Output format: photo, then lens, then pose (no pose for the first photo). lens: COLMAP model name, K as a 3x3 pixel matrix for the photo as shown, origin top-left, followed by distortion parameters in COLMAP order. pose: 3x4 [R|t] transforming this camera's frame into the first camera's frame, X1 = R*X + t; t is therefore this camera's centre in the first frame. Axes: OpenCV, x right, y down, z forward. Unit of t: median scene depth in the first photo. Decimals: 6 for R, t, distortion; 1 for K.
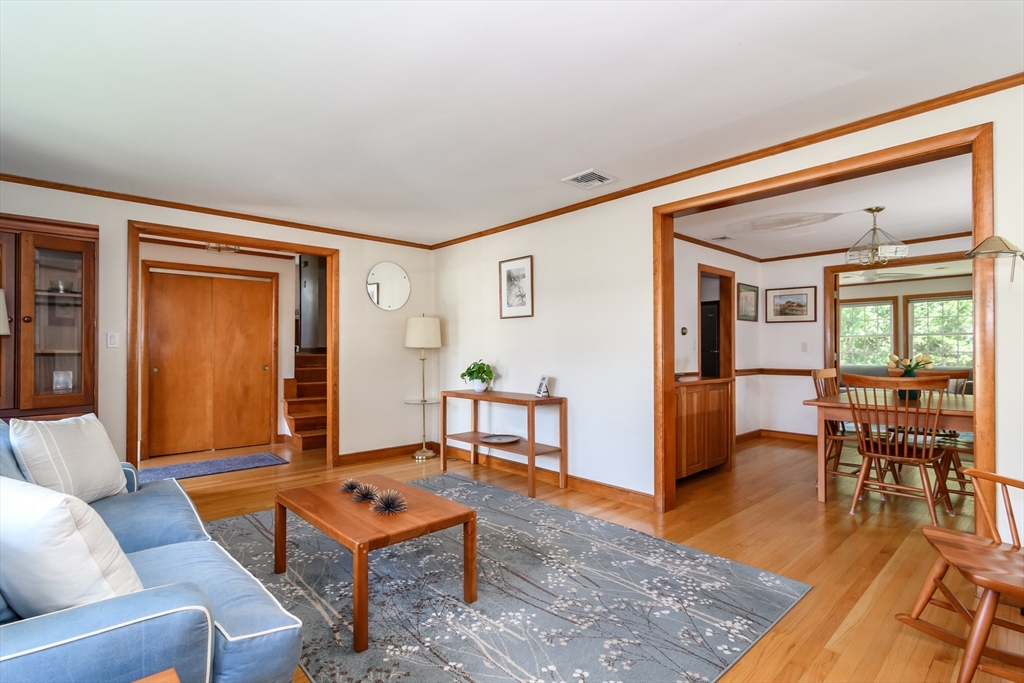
lens RADIAL K [[488.2, 0, 508.7], [0, 488.2, 343.7], [0, 0, 1]] dist [-0.001919, 0.000203]
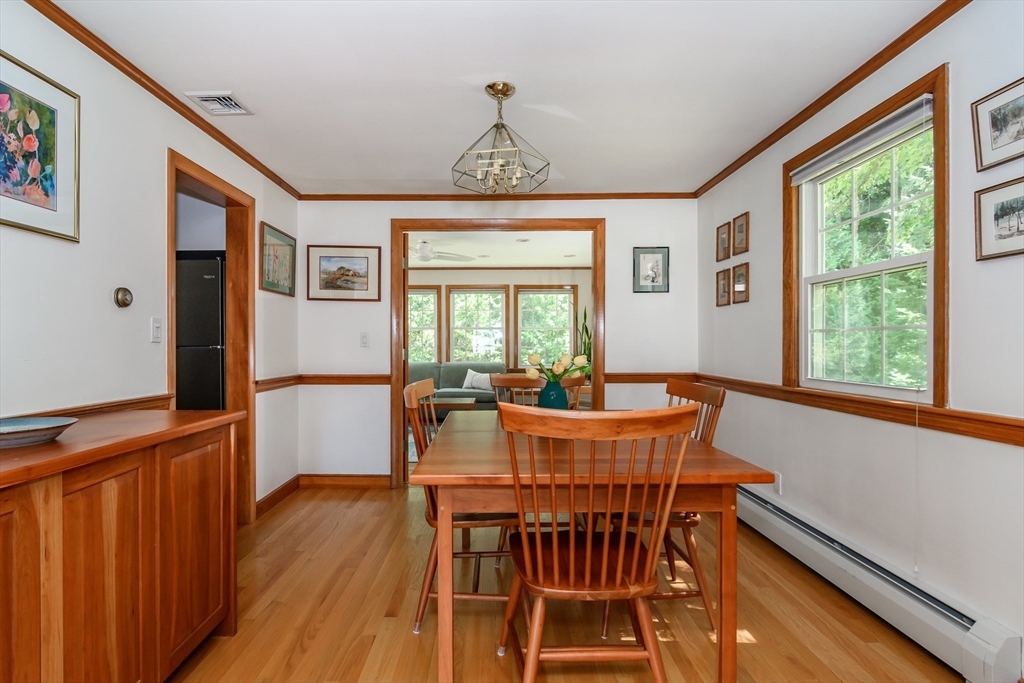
lens RADIAL K [[525.4, 0, 505.1], [0, 525.4, 343.8], [0, 0, 1]] dist [-0.007170, -0.000630]
pose [[0.652479, -0.001206, 0.757806, 0.200259], [-0.005219, 0.999968, 0.006085, 0.007508], [-0.757789, -0.007925, 0.652452, 0.402932]]
